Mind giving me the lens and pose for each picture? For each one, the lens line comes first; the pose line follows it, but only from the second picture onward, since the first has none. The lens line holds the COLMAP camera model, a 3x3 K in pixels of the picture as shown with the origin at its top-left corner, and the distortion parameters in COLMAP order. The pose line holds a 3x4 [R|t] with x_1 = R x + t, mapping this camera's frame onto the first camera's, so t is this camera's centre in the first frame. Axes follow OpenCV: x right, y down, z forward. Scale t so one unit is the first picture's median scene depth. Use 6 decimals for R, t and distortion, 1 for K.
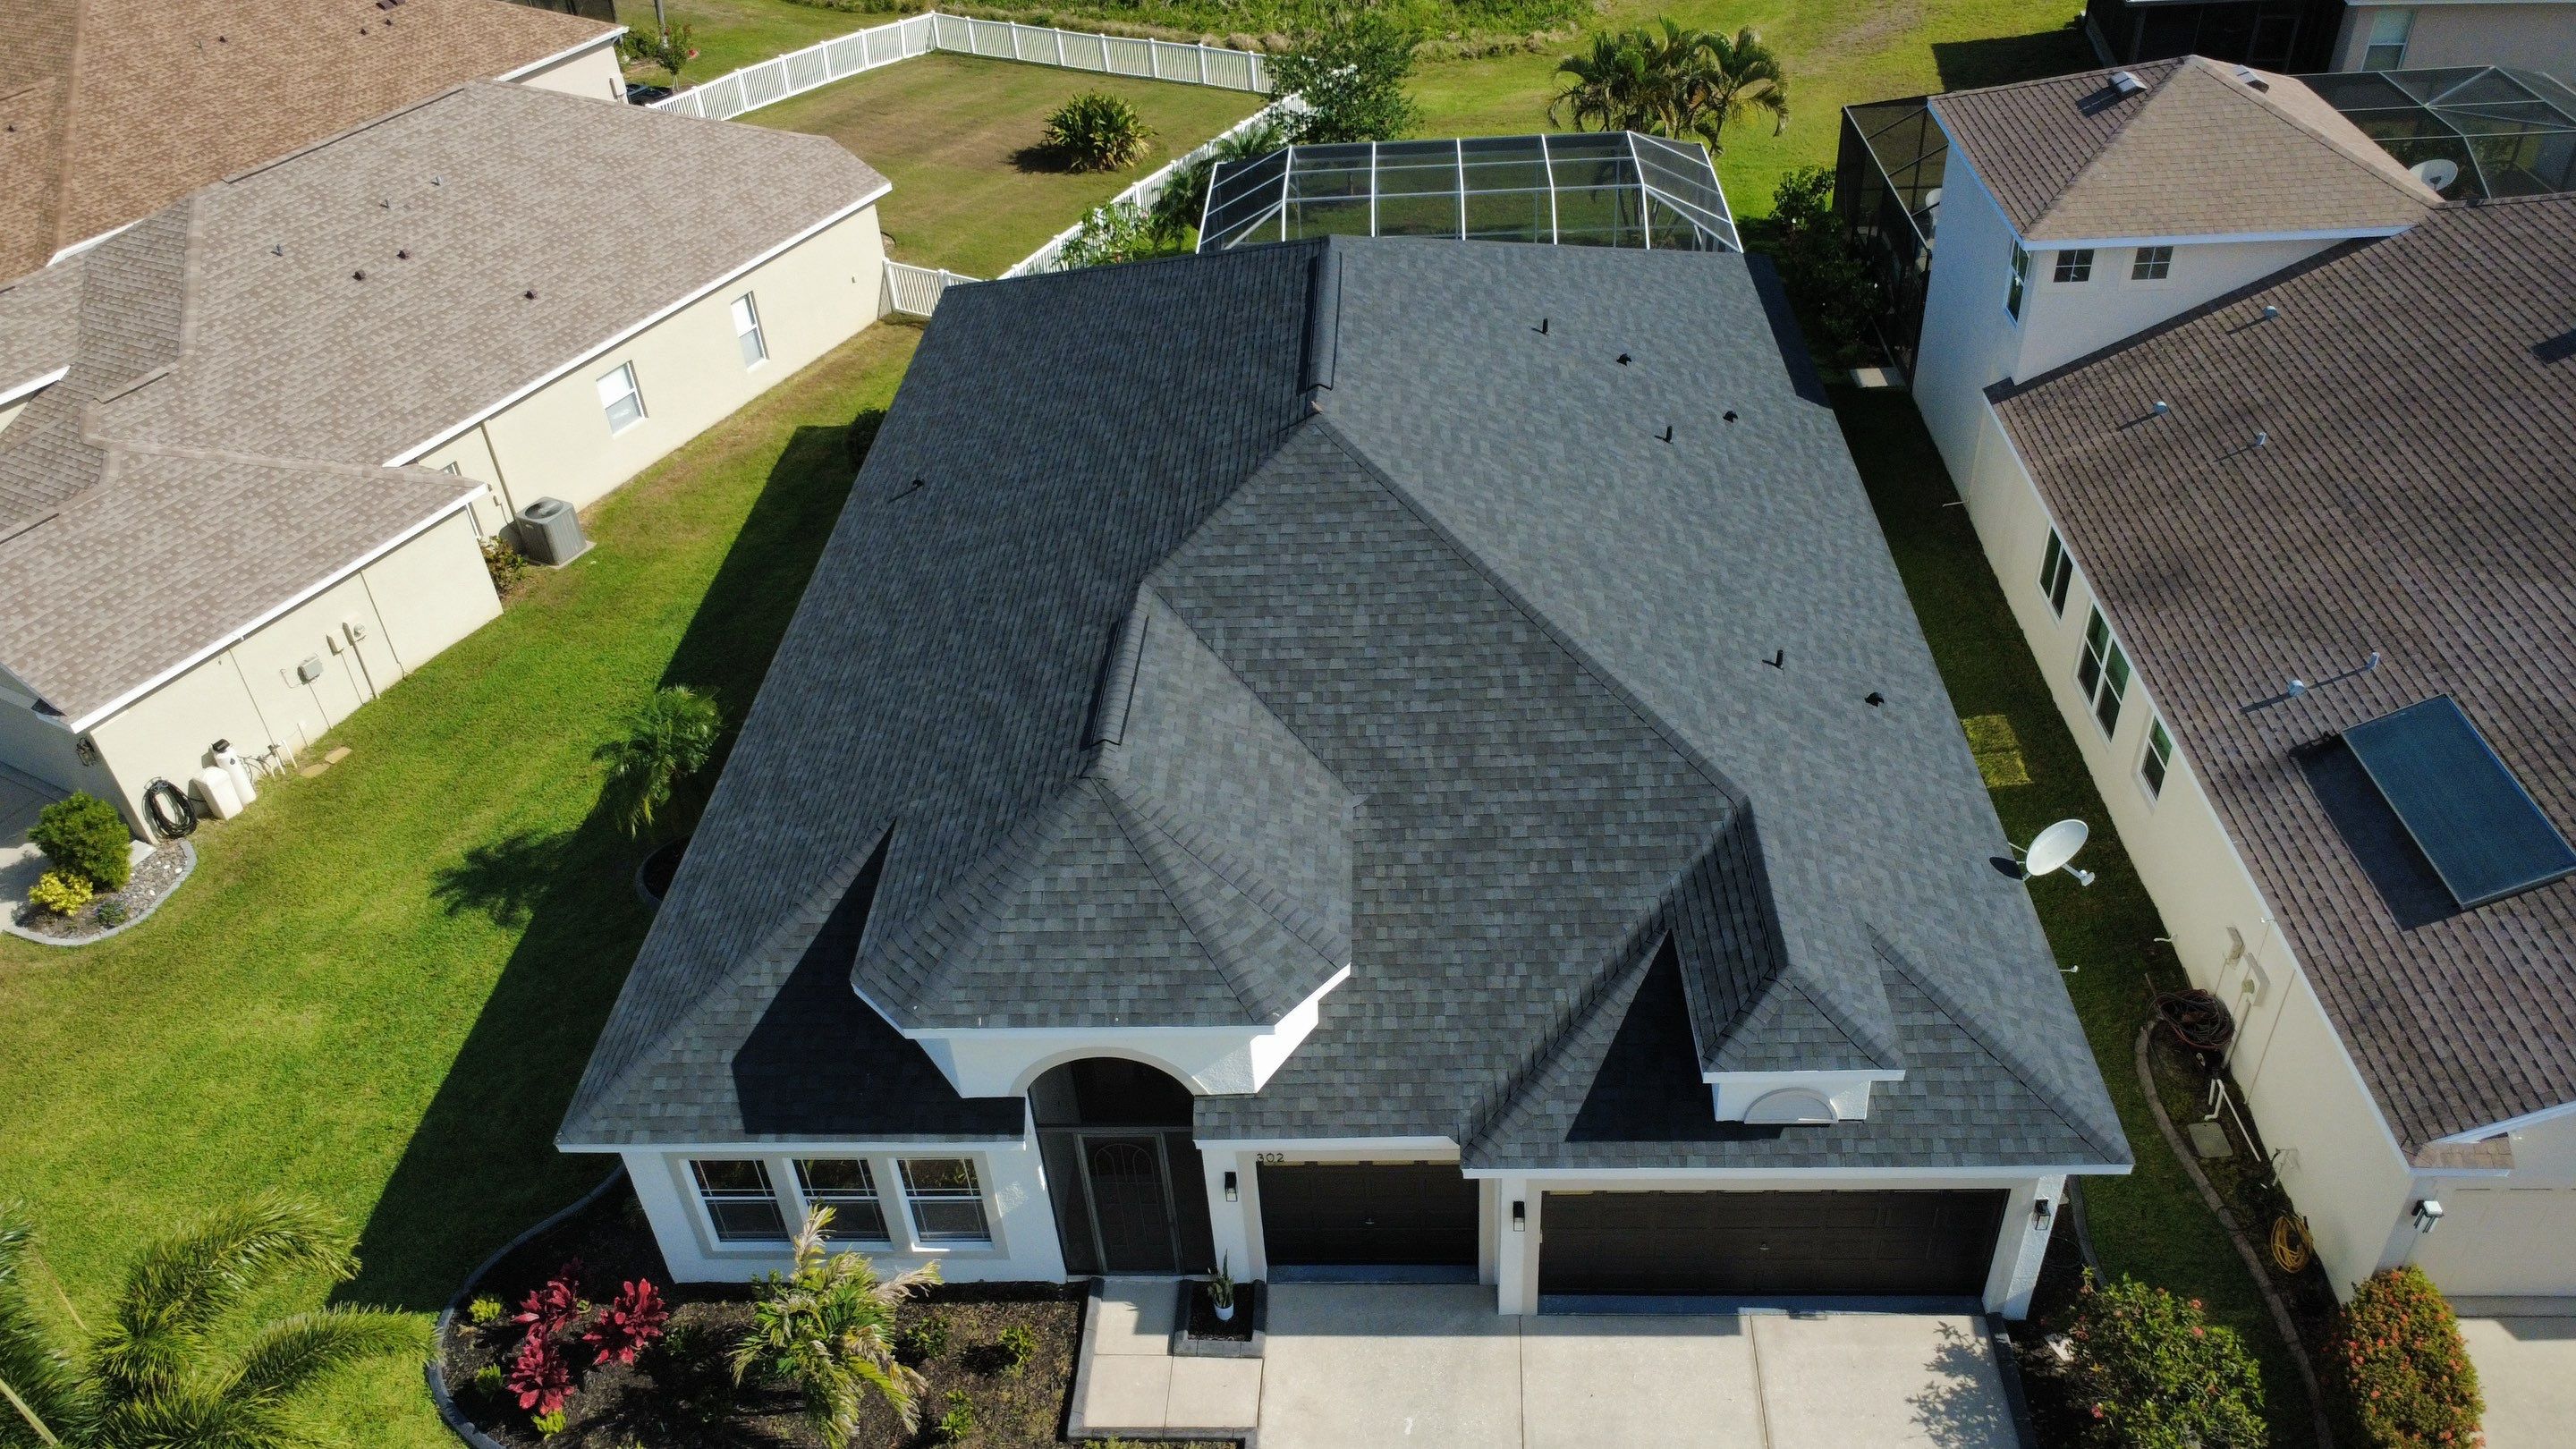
lens RADIAL K [[1870.7, 0, 1285.6], [0, 1870.7, 725.3], [0, 0, 1]] dist [-0.003747, 0.006541]
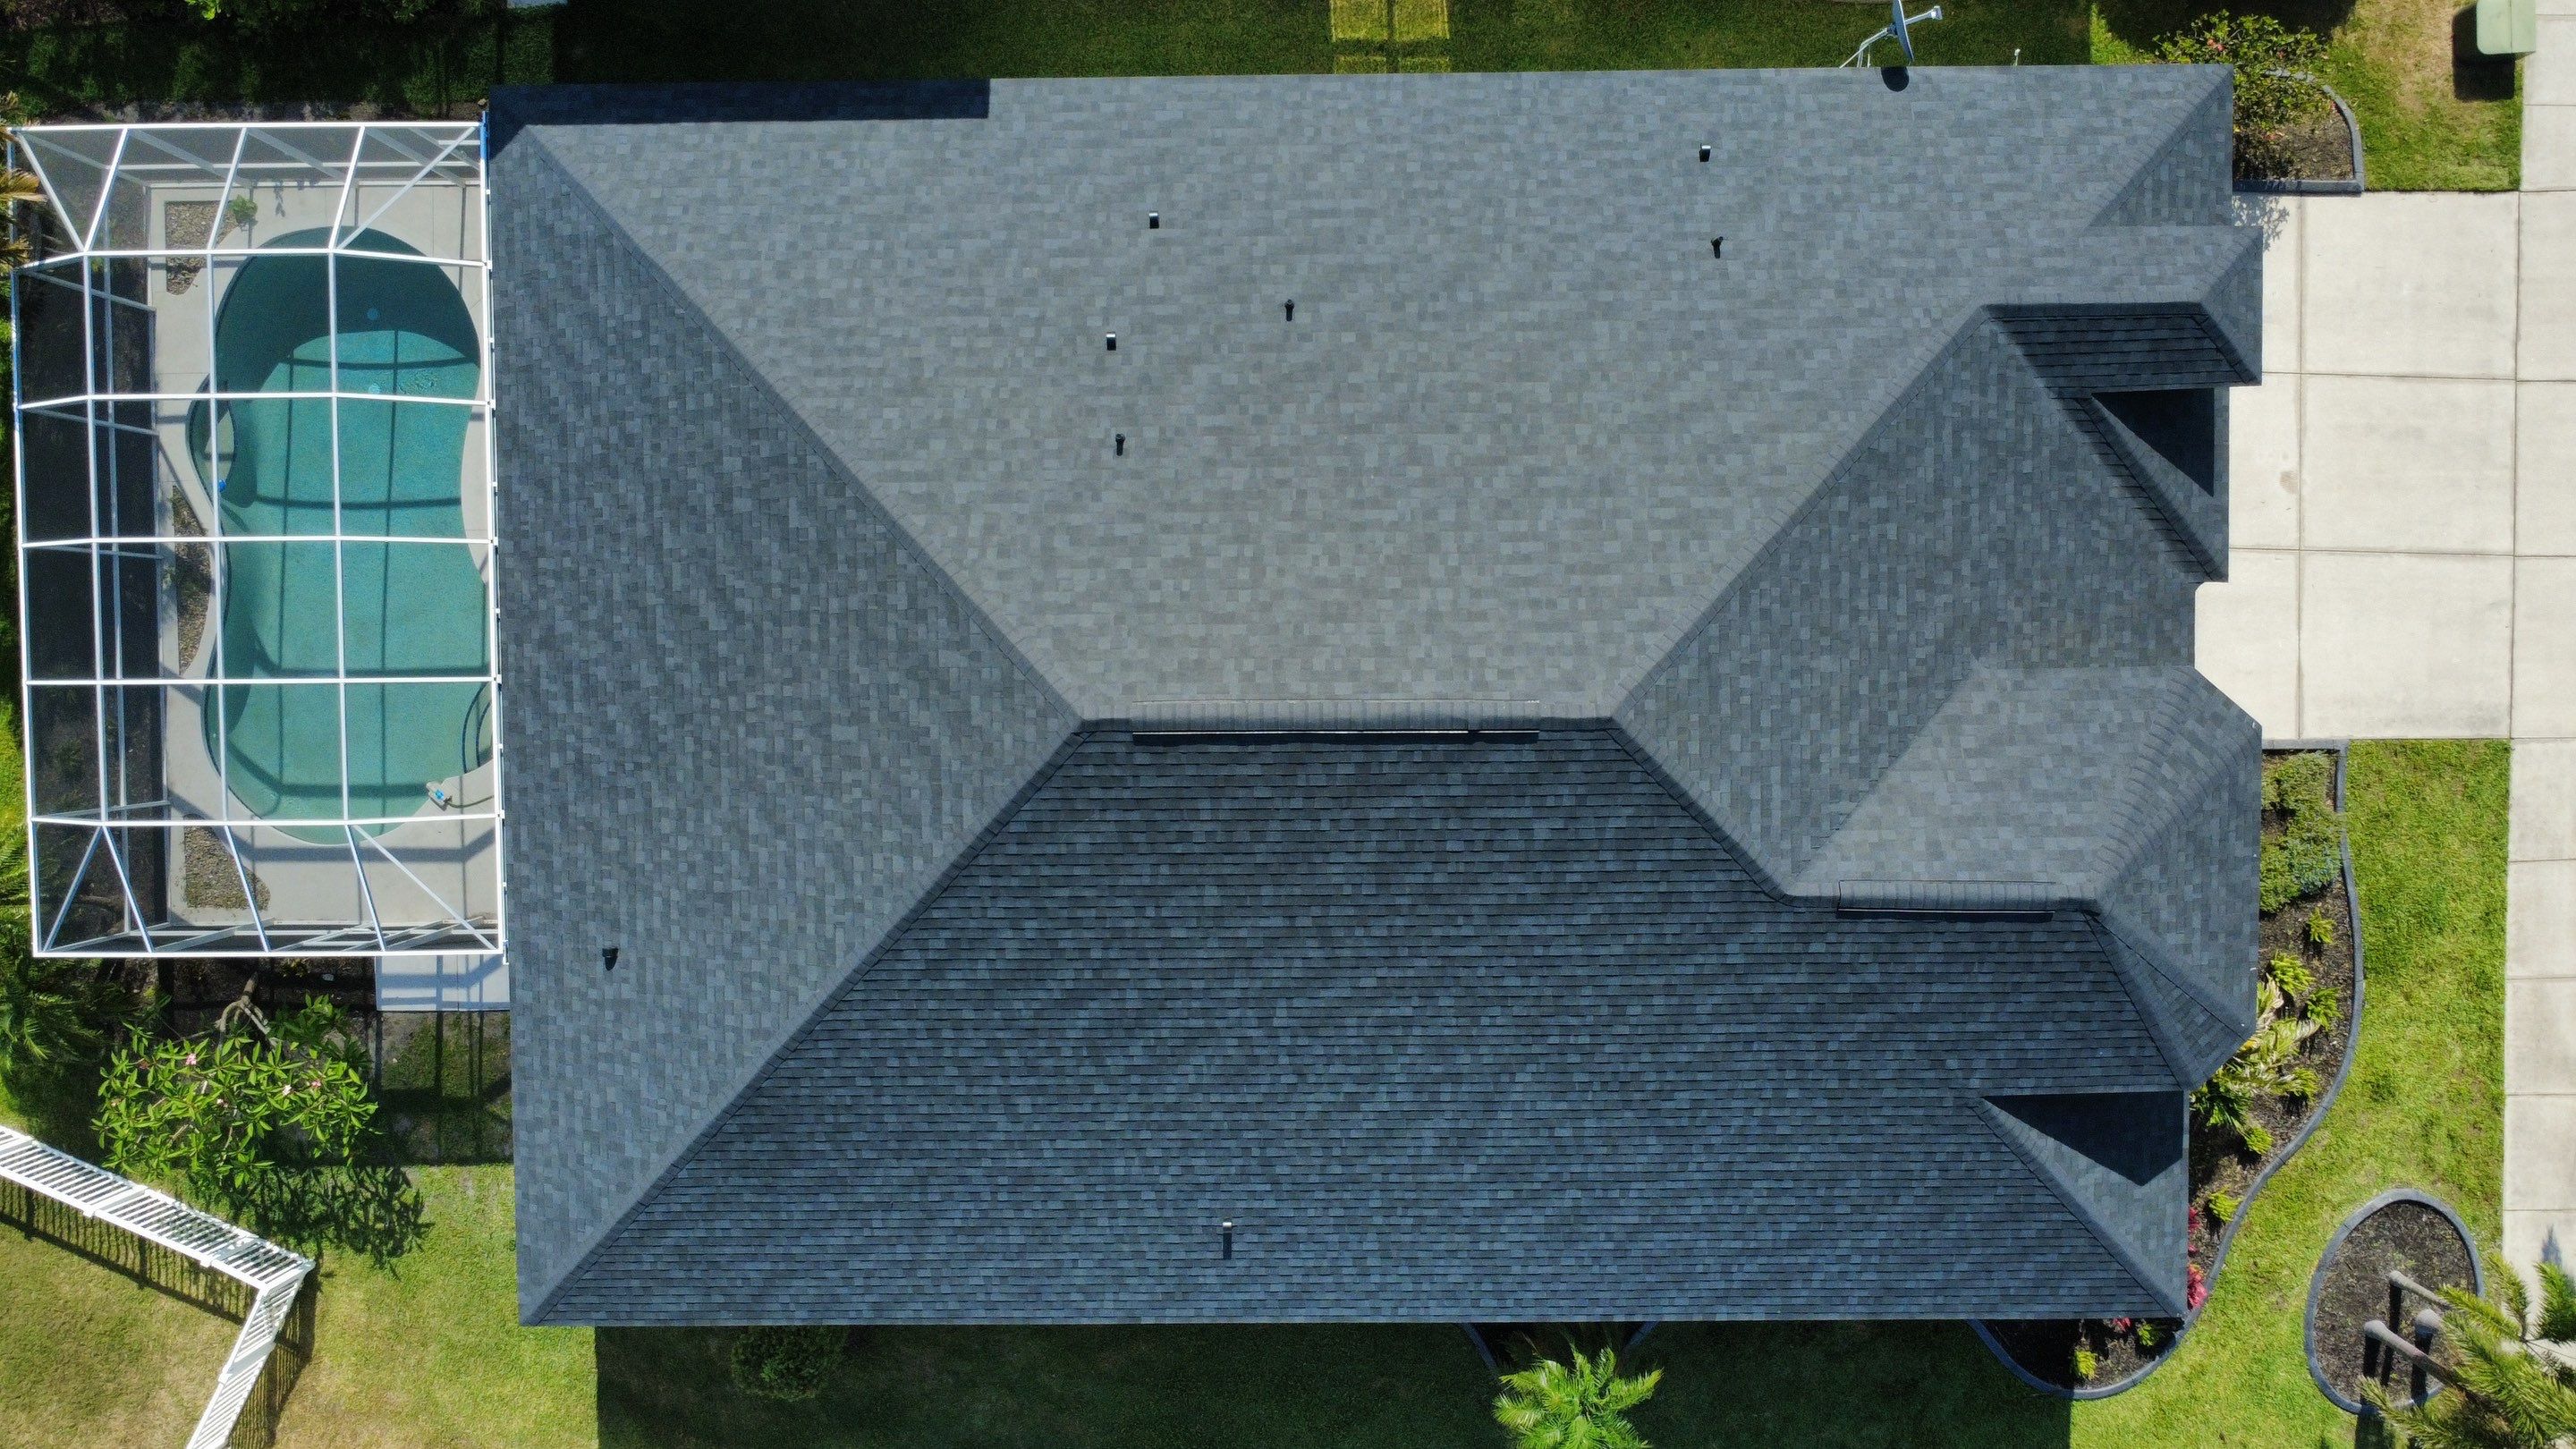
lens RADIAL K [[1870.7, 0, 1282.4], [0, 1870.7, 720.1], [0, 0, 1]] dist [-0.003747, 0.006541]
pose [[-0.053598, -0.998229, 0.025801, 0.000673], [0.610367, -0.012301, 0.792023, -0.995018], [-0.790303, 0.058199, 0.609945, 0.623886]]
